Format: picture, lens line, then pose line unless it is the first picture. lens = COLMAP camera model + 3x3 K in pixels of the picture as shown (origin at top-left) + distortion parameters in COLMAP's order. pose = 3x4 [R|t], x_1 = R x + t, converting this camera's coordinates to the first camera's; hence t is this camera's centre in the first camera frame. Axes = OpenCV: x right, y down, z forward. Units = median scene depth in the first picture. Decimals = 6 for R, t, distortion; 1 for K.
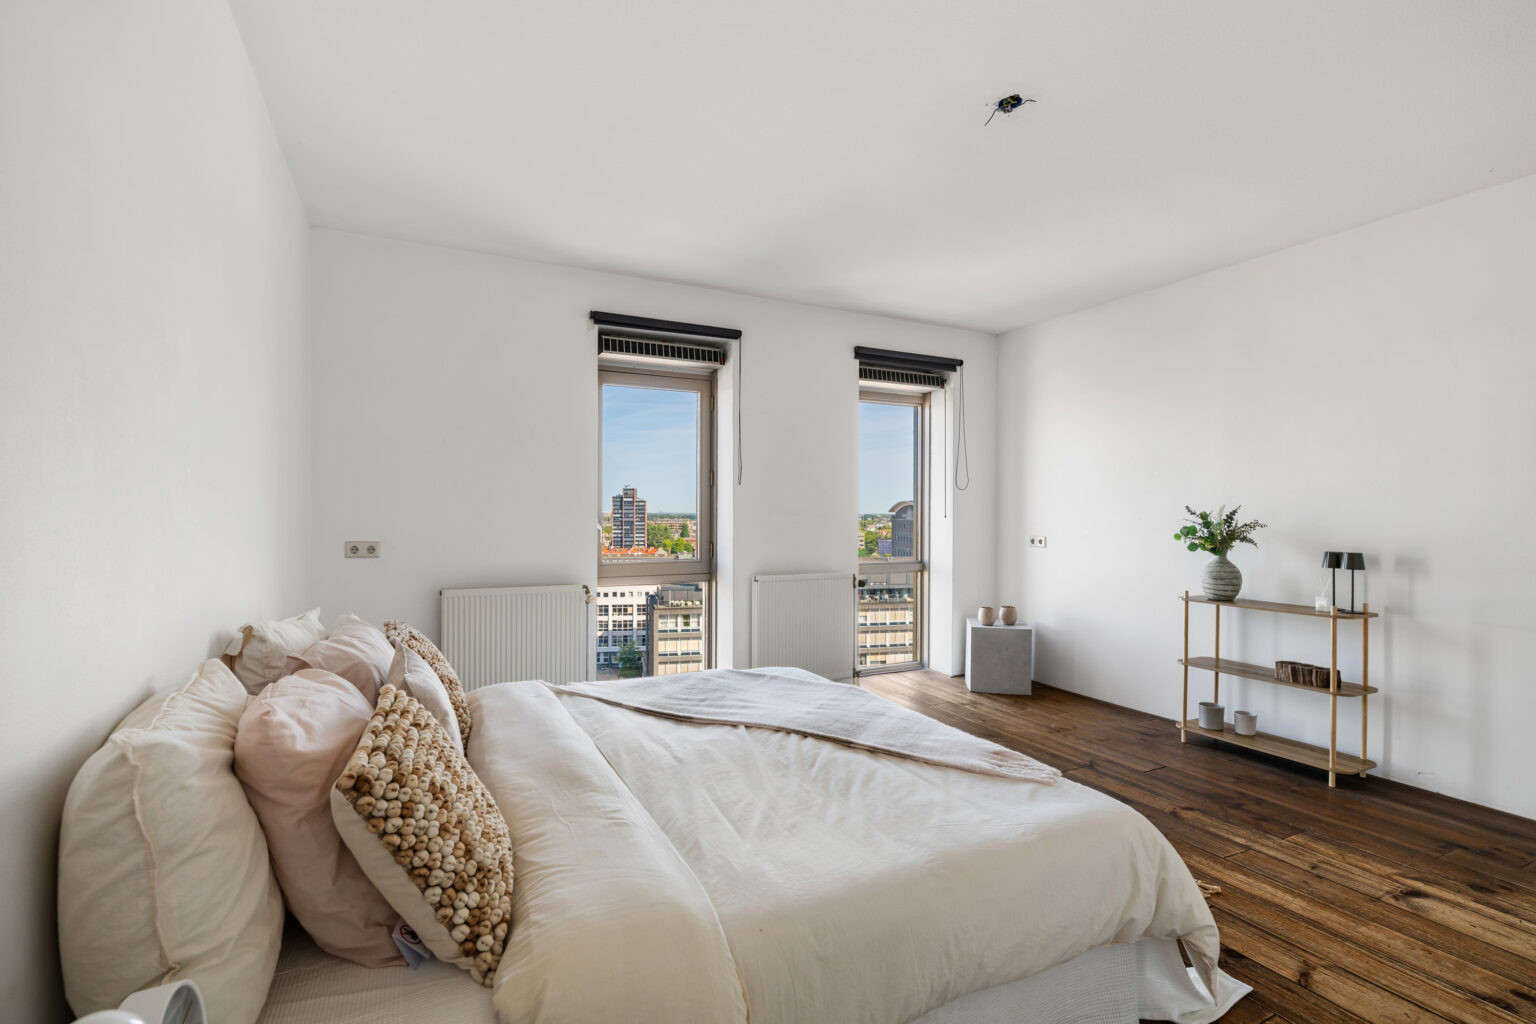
lens RADIAL K [[722.2, 0, 778.6], [0, 722.2, 500.2], [0, 0, 1]] dist [0.014170, 0.000148]
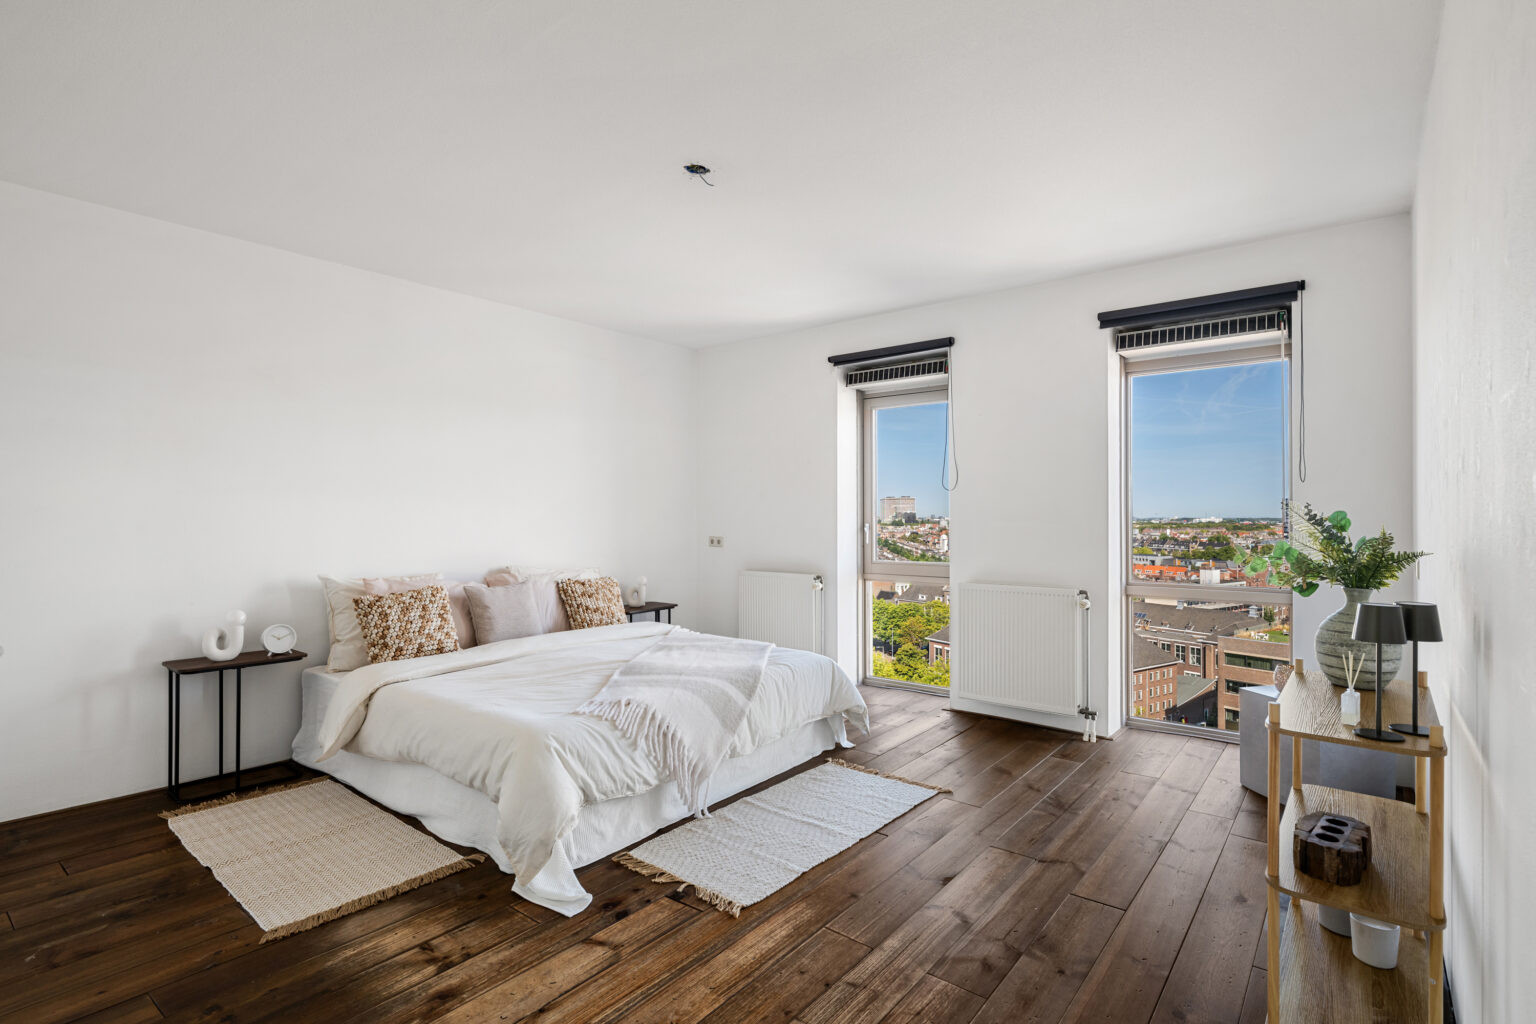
lens RADIAL K [[741.2, 0, 743.1], [0, 741.2, 514.4], [0, 0, 1]] dist [0.008975, -0.001764]
pose [[0.377915, -0.005604, -0.925823, 1.174302], [0.016187, 0.999869, 0.000556, 0.008153], [0.925699, -0.015197, 0.377956, 0.505627]]
